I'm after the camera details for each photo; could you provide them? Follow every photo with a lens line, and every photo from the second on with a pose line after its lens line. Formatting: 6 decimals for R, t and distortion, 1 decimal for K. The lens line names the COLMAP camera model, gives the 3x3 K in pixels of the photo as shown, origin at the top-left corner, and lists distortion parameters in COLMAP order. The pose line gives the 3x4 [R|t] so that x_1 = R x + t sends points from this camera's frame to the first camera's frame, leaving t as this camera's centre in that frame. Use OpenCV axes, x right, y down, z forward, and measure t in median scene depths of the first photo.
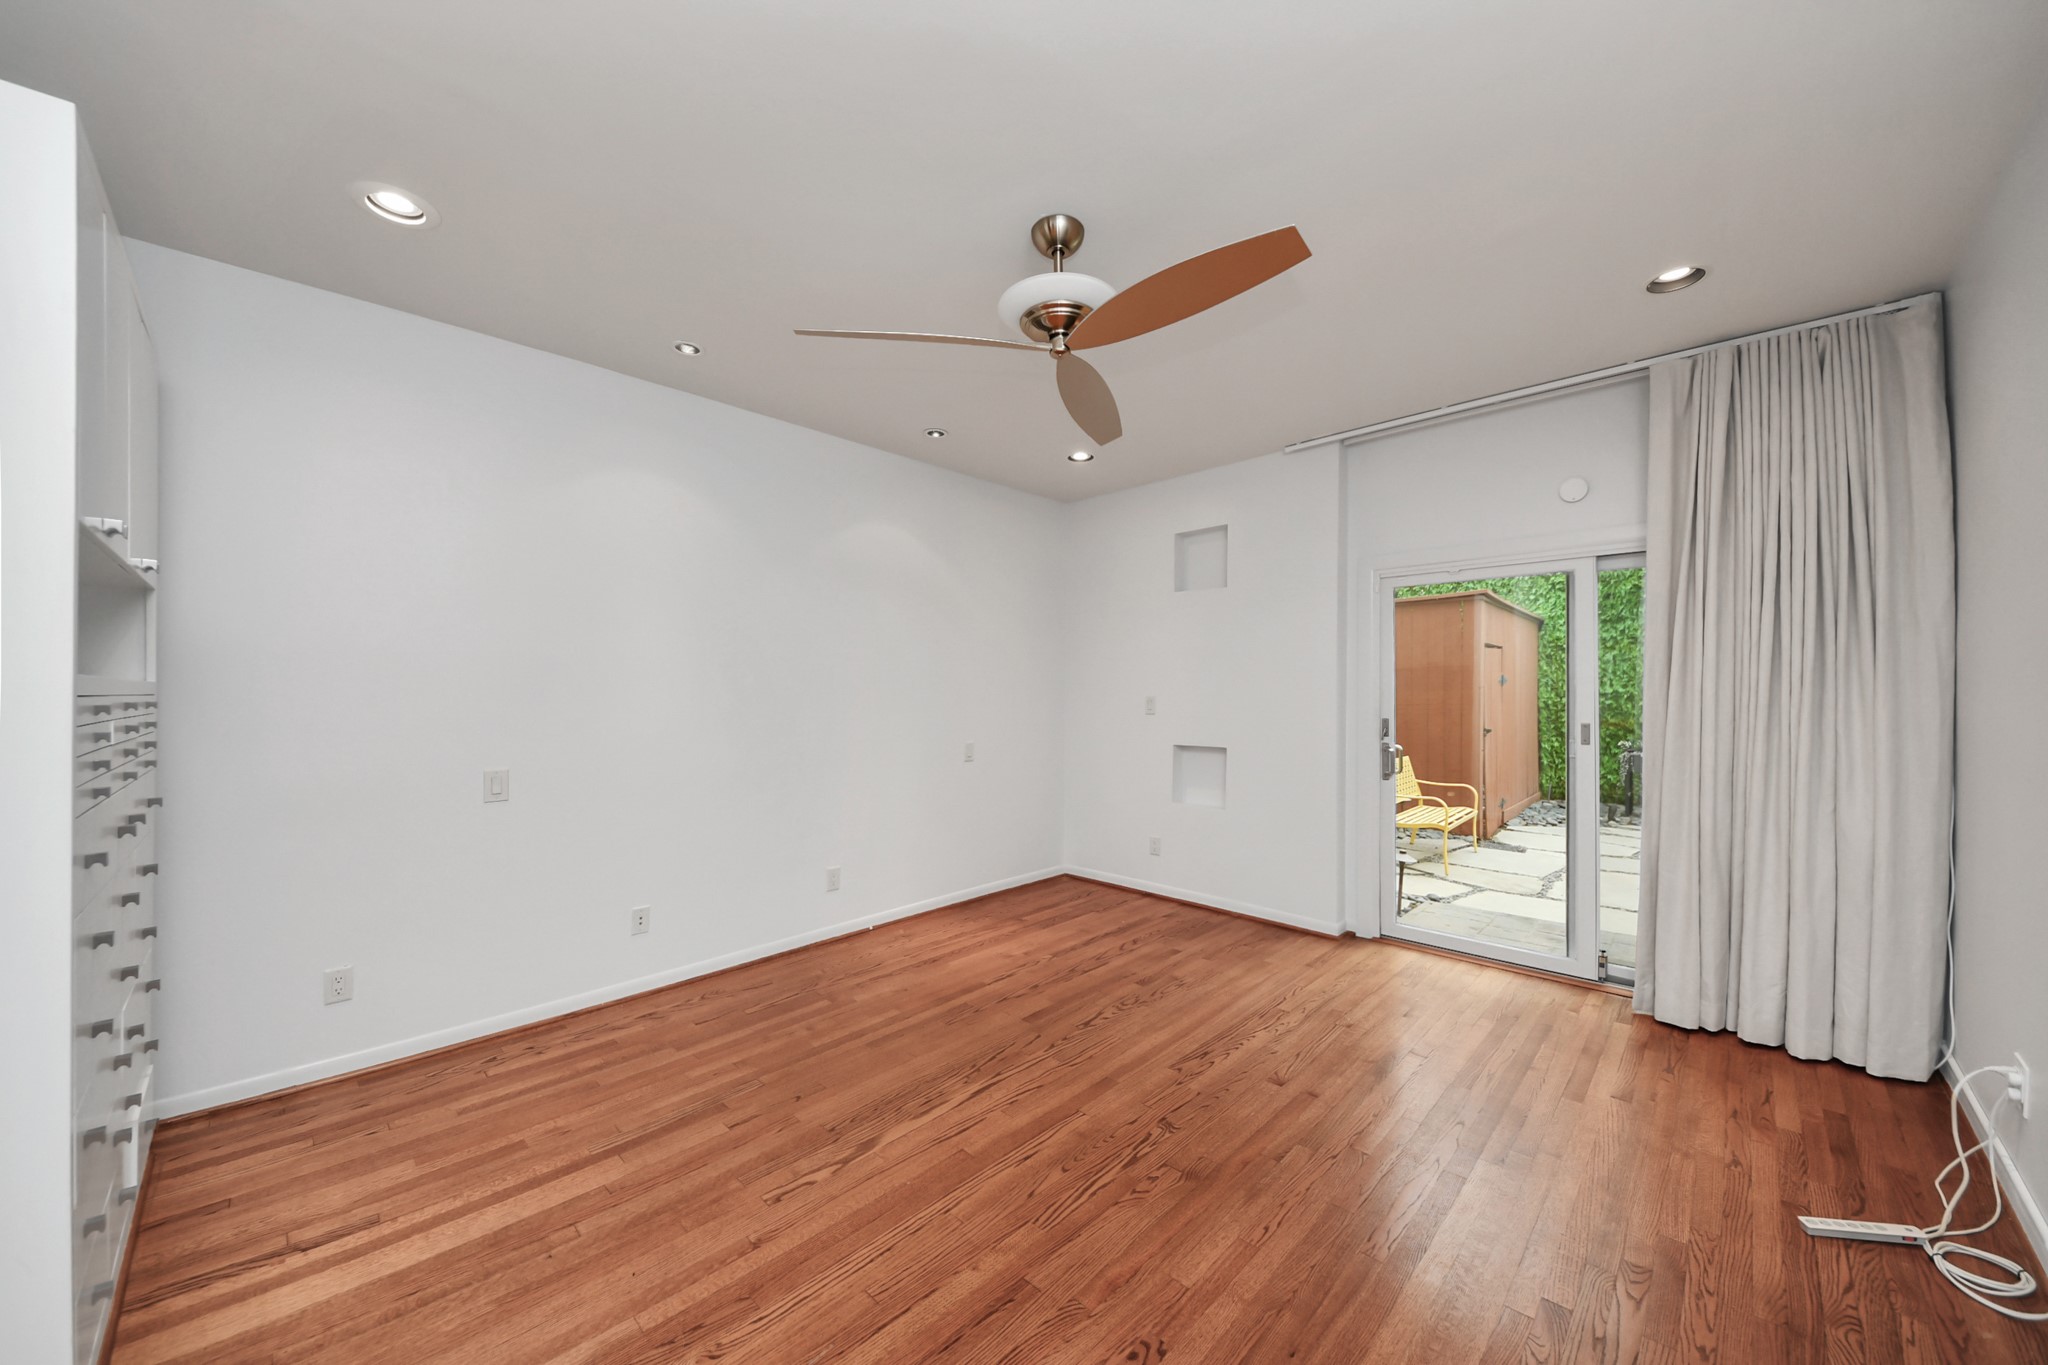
lens RADIAL K [[730.5, 0, 1017.3], [0, 730.5, 682.6], [0, 0, 1]] dist [0.043863, -0.027929]
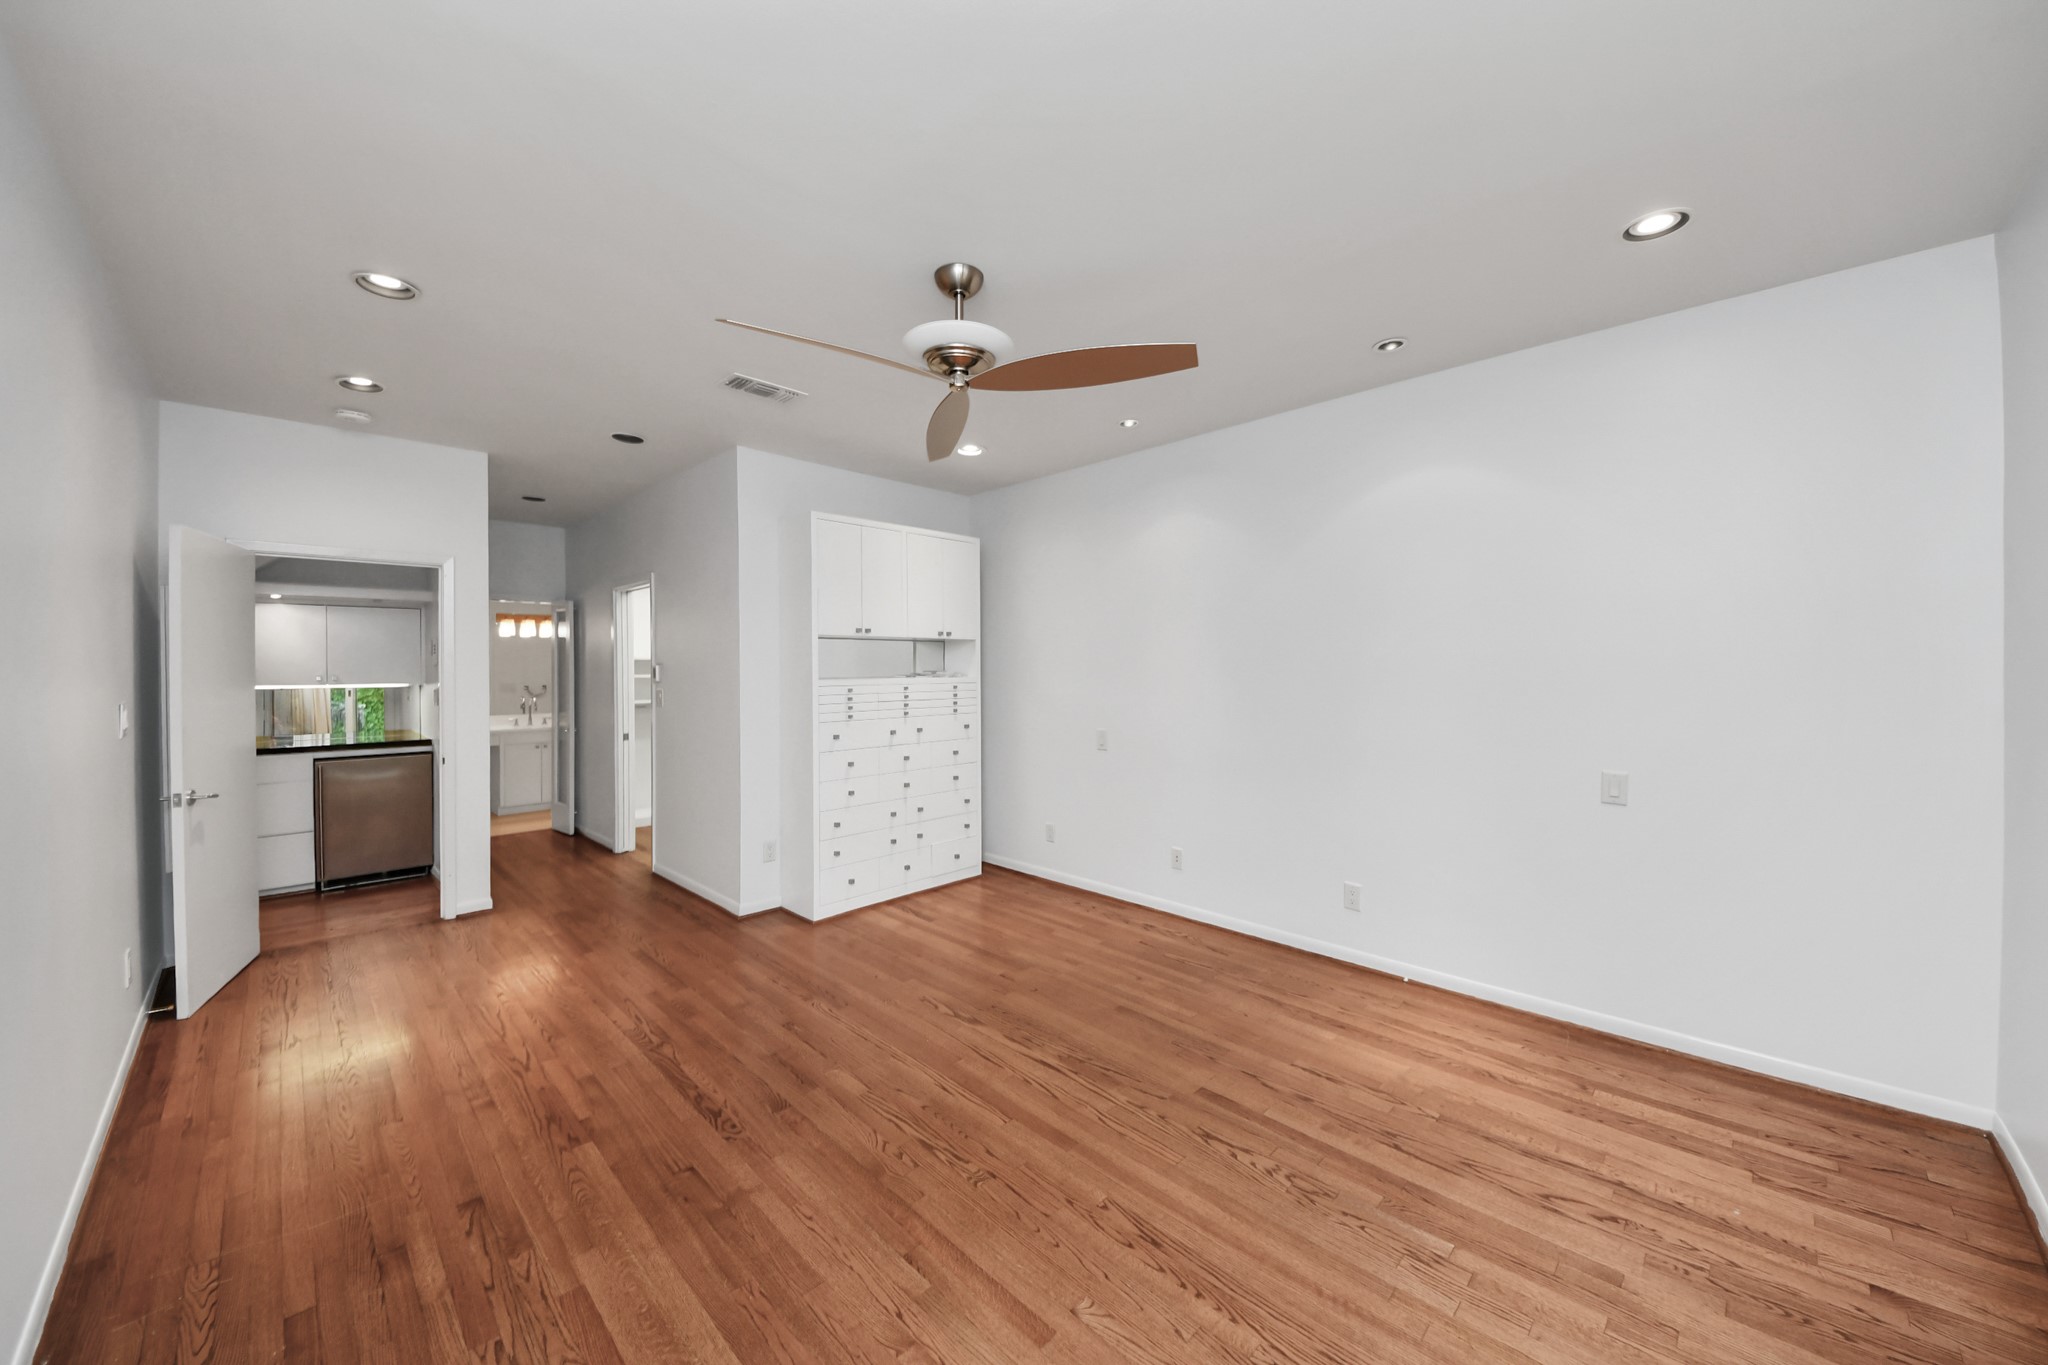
lens RADIAL K [[730.5, 0, 1017.3], [0, 730.5, 682.6], [0, 0, 1]] dist [0.043863, -0.027929]
pose [[-0.006350, 0.027099, -0.999613, 0.863431], [0.015934, 0.999509, 0.026995, -0.028277], [0.999853, -0.015757, -0.006779, 0.832248]]
